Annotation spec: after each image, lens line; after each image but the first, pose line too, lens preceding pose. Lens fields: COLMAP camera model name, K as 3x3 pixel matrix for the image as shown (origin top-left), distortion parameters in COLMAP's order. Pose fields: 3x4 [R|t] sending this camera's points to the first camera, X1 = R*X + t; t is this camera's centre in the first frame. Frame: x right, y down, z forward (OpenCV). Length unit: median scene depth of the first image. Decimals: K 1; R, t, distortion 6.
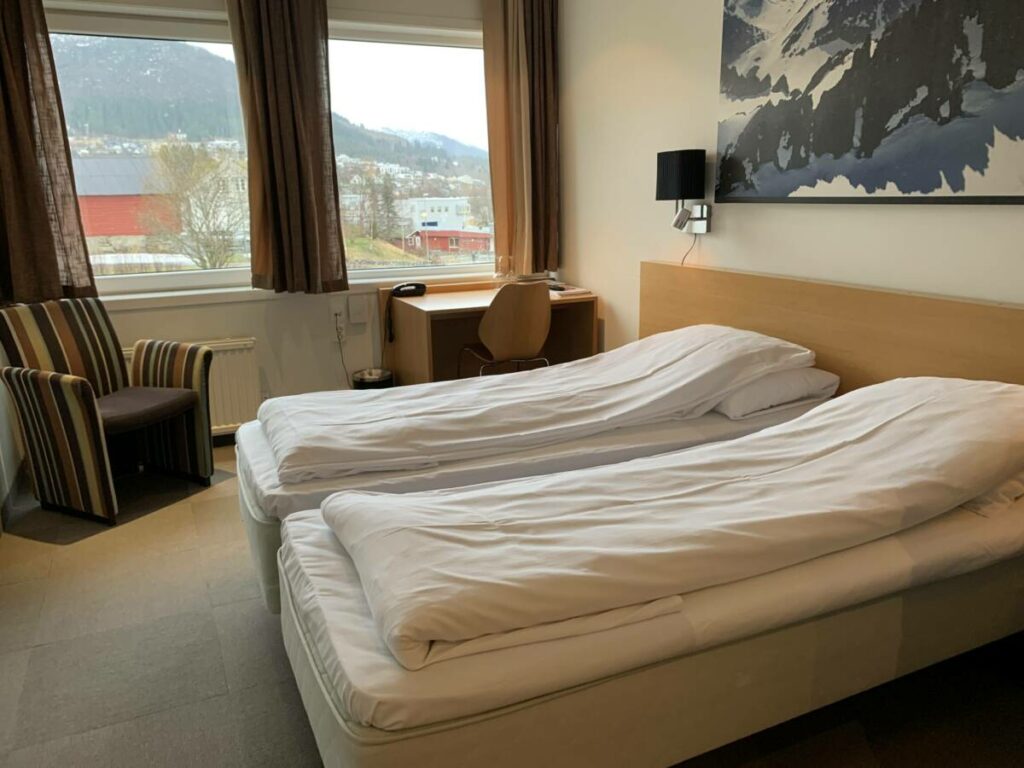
lens RADIAL K [[794.2, 0, 513.1], [0, 794.2, 388.4], [0, 0, 1]] dist [0.012535, 0.002233]
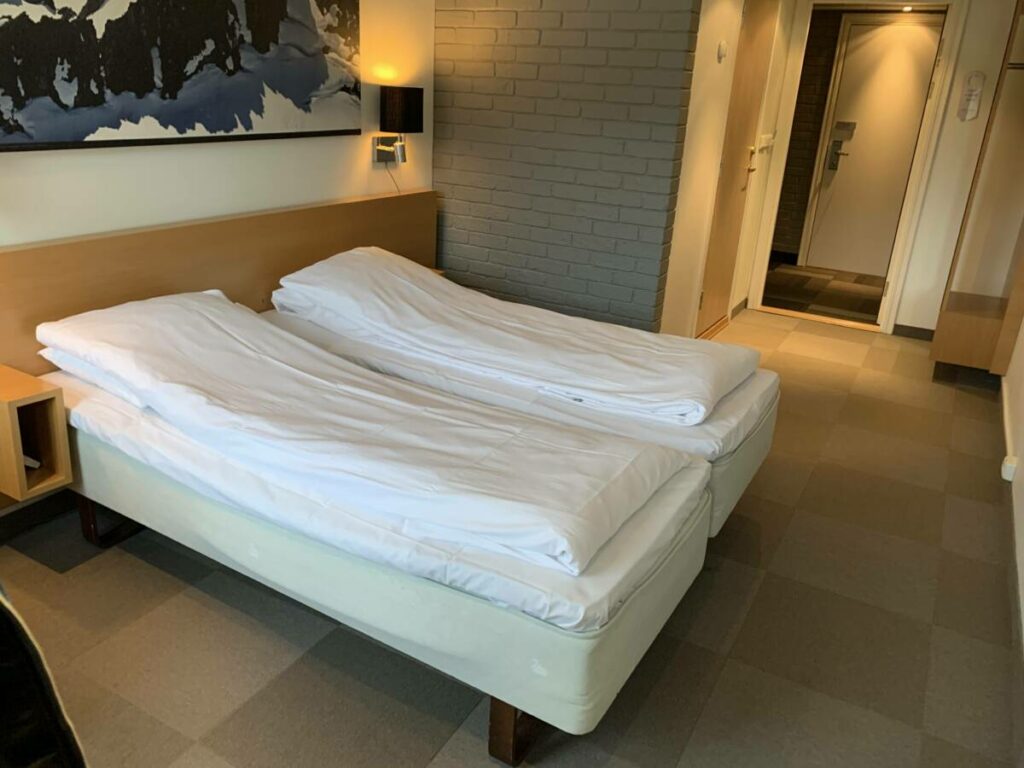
lens RADIAL K [[794.2, 0, 510.5], [0, 794.2, 382.6], [0, 0, 1]] dist [0.012535, 0.002233]
pose [[-0.582148, -0.313213, 0.750334, -0.702815], [0.145656, 0.867725, 0.475223, -0.396345], [-0.799930, 0.385941, -0.459523, 1.260670]]
